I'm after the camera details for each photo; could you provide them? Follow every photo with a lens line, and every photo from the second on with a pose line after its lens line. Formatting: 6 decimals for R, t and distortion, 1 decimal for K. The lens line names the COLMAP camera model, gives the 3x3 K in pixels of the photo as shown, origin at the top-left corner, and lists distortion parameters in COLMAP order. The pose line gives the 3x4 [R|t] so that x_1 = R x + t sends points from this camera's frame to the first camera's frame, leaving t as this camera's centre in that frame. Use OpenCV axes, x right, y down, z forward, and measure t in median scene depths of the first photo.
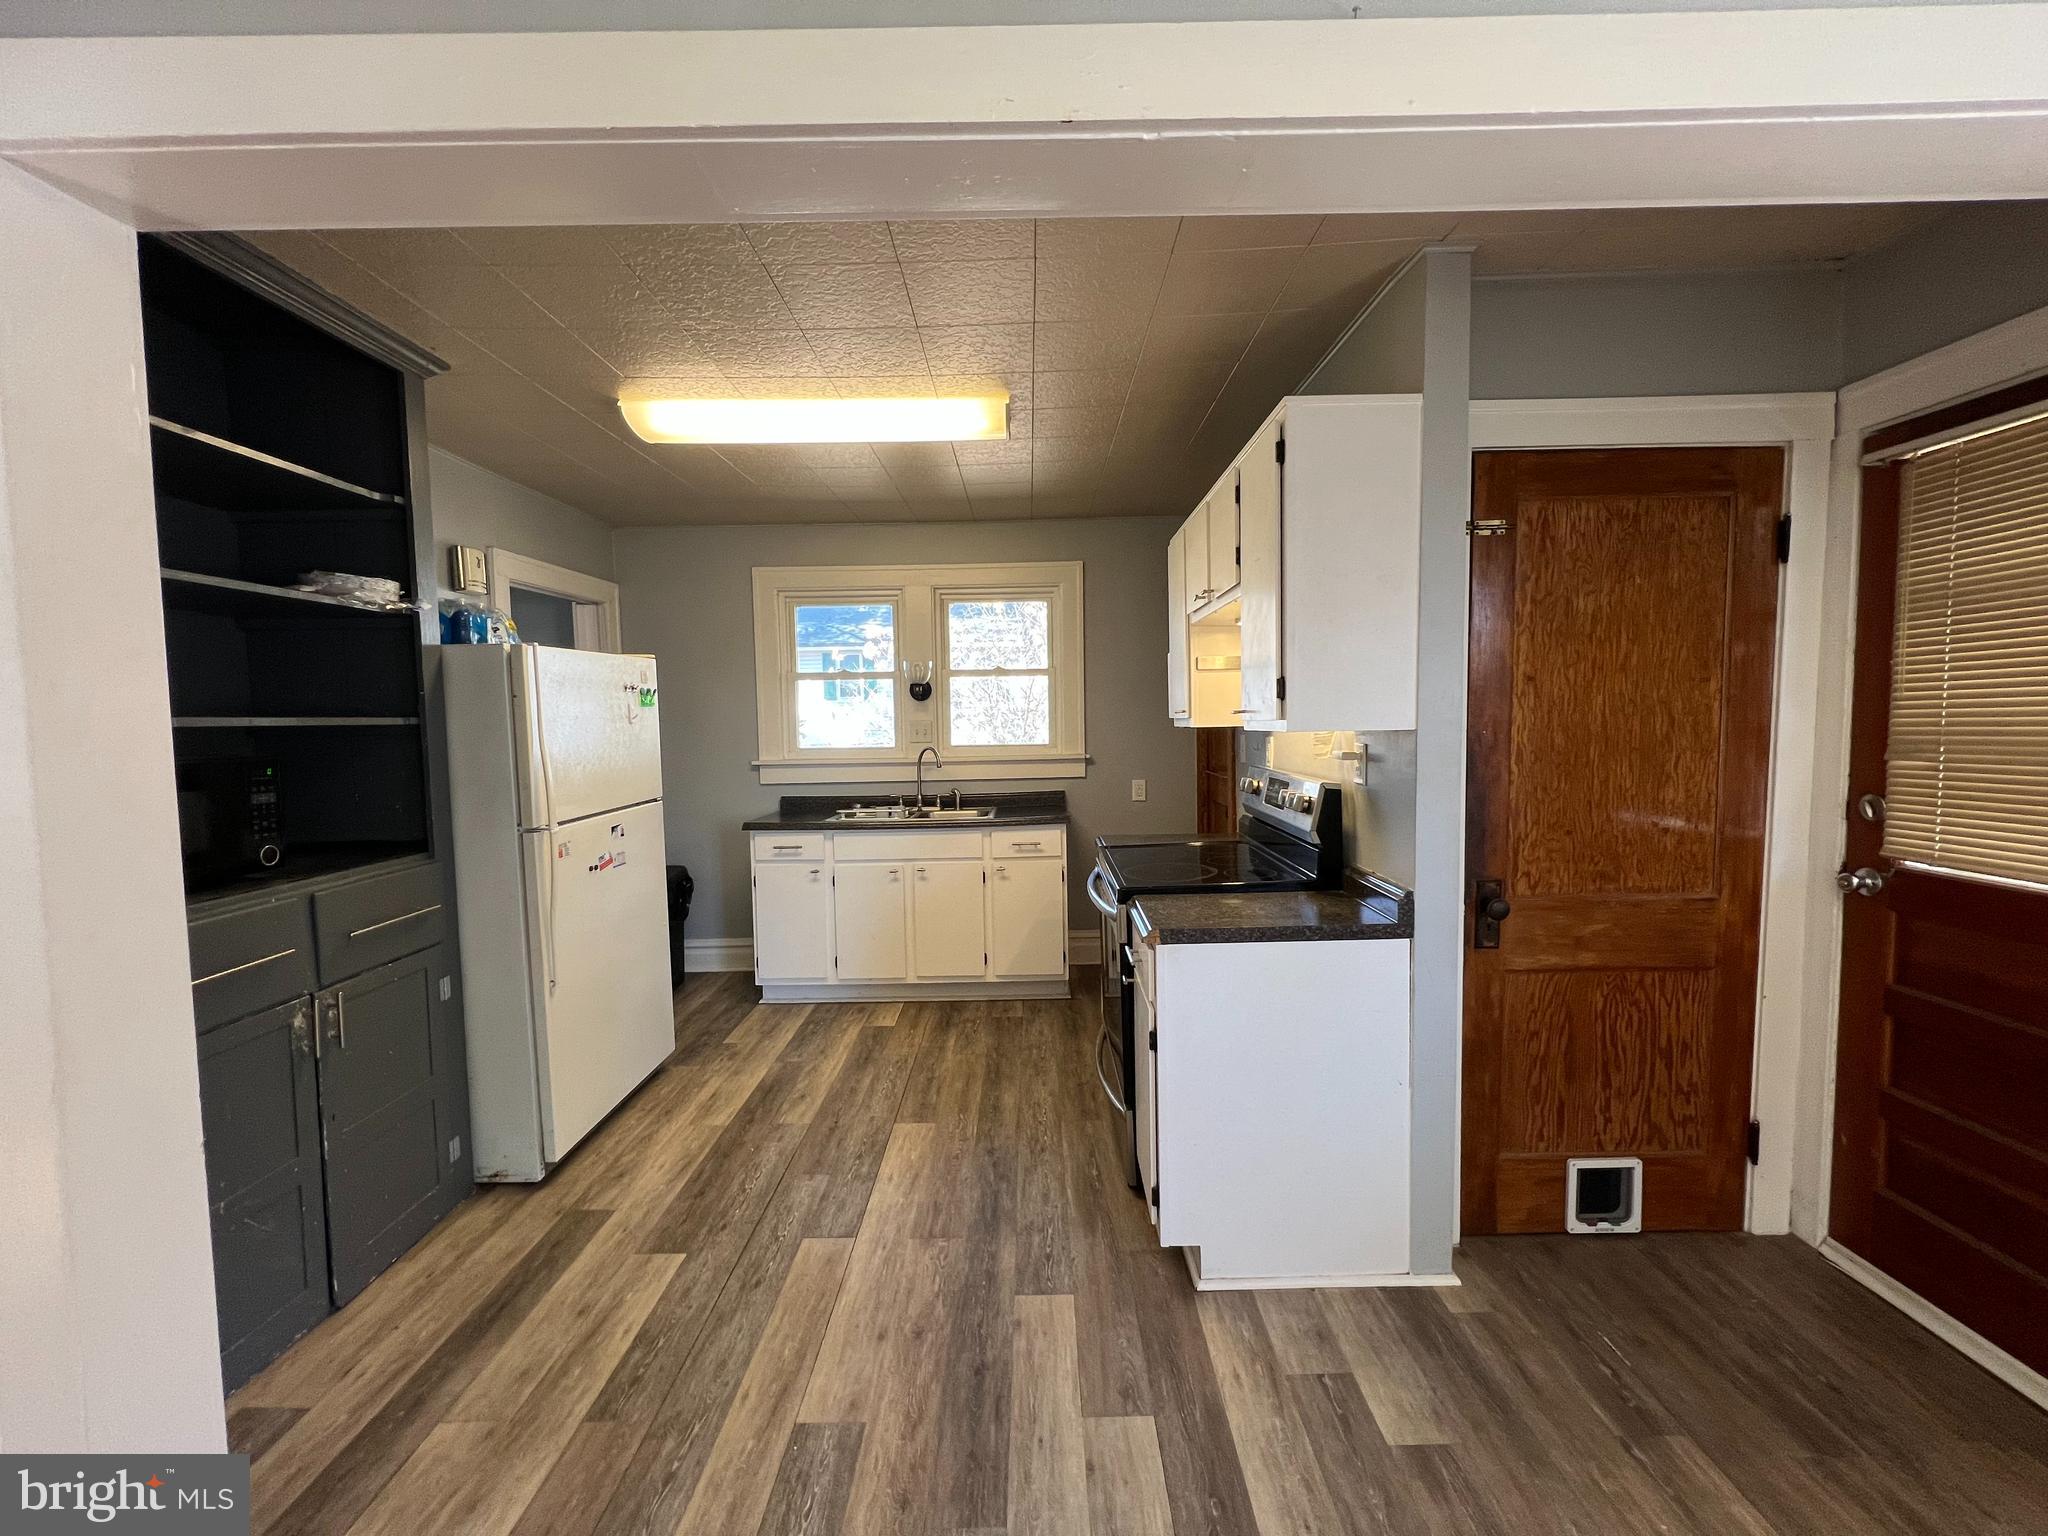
lens RADIAL K [[823.0, 0, 1028.9], [0, 823.0, 770.3], [0, 0, 1]] dist [-0.002065, -0.000233]
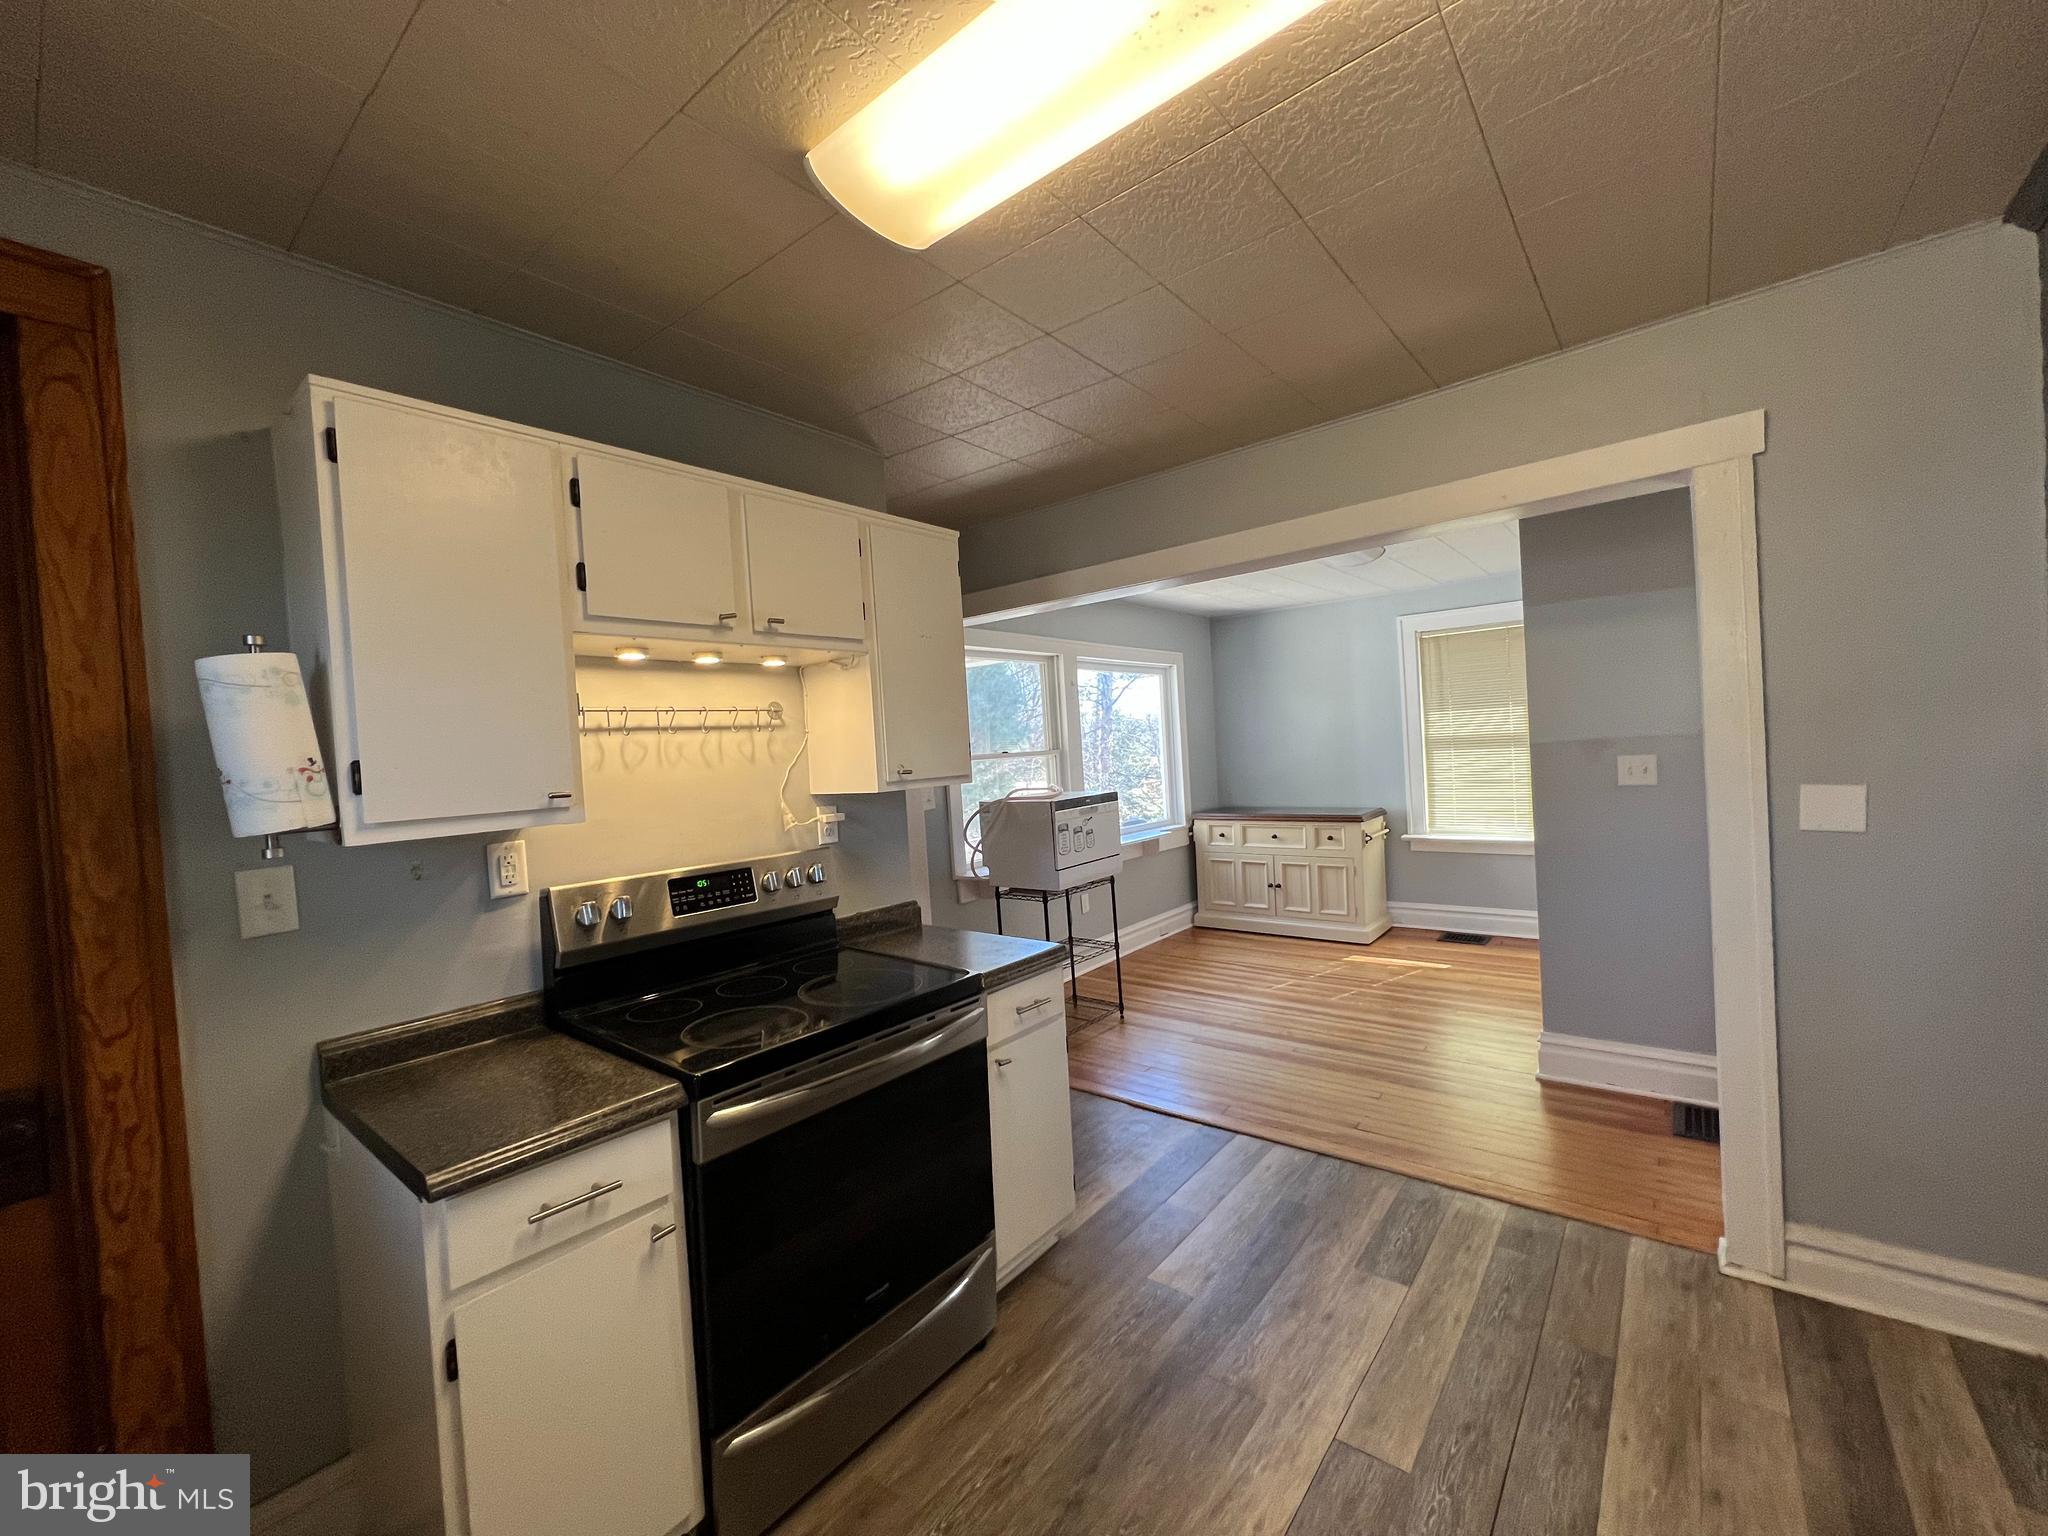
lens RADIAL K [[823.0, 0, 1023.1], [0, 823.0, 768.4], [0, 0, 1]] dist [-0.002065, -0.000233]
pose [[-0.775887, 0.048024, 0.629042, -0.467770], [0.110521, 0.992026, 0.060585, -0.111626], [-0.621116, 0.116529, -0.775007, 1.608405]]
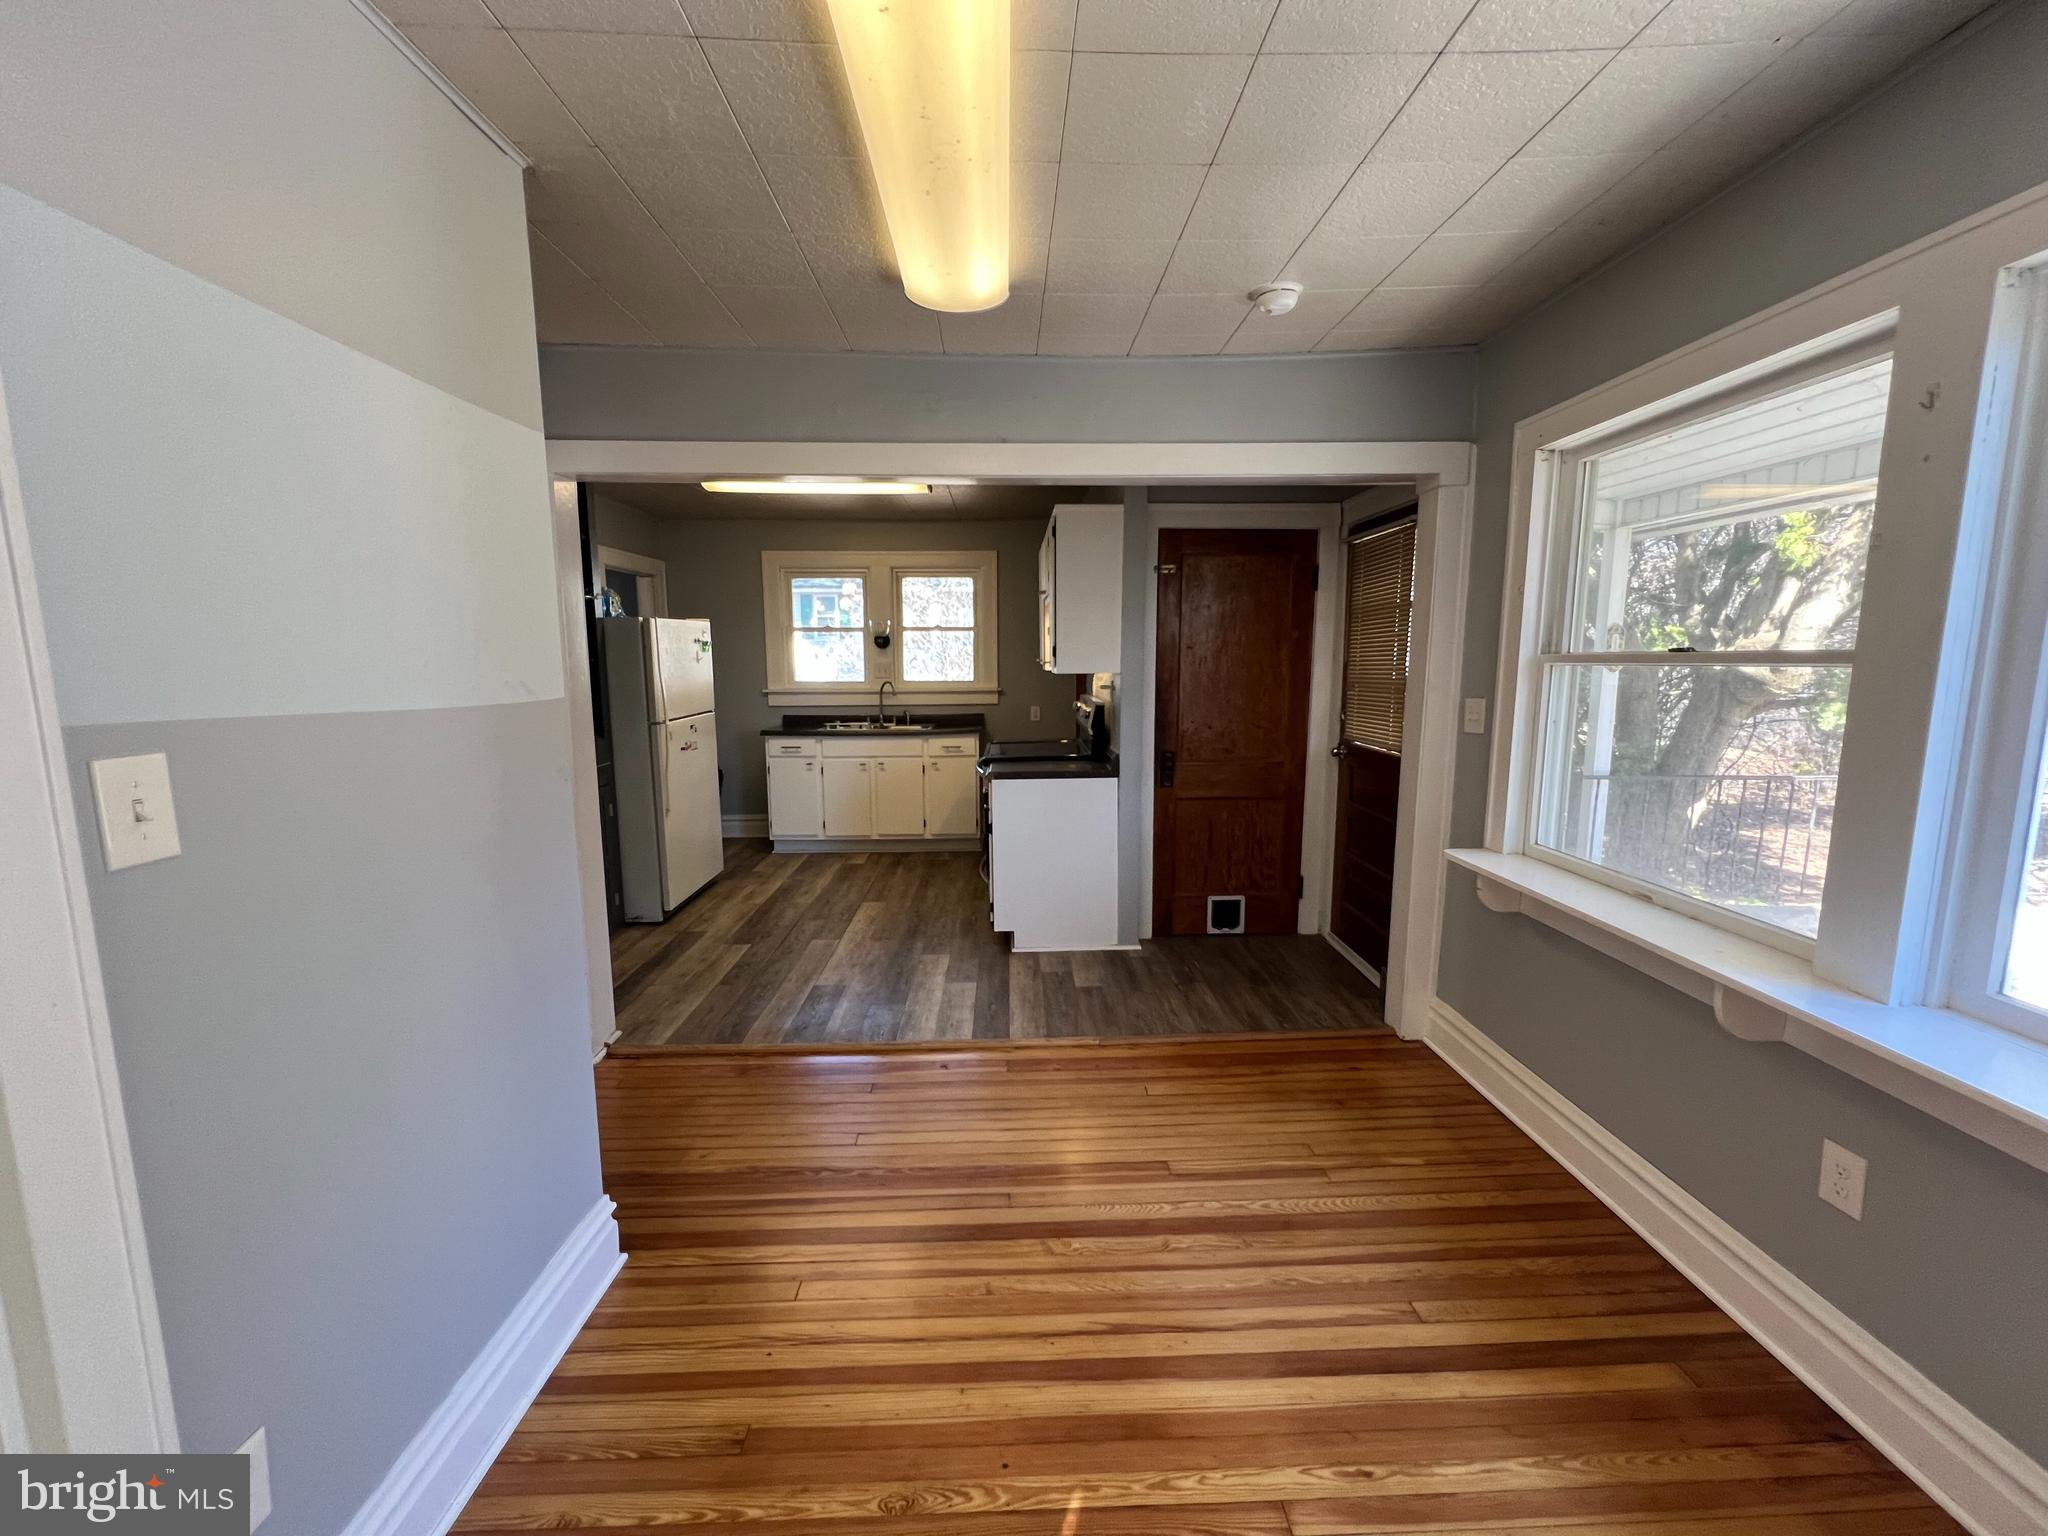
lens RADIAL K [[823.0, 0, 1026.0], [0, 823.0, 769.0], [0, 0, 1]] dist [-0.002065, -0.000233]
pose [[0.999595, 0.010649, 0.026387, 0.155046], [-0.012507, 0.997376, 0.071307, 0.035947], [-0.025558, -0.071608, 0.997105, -0.831996]]
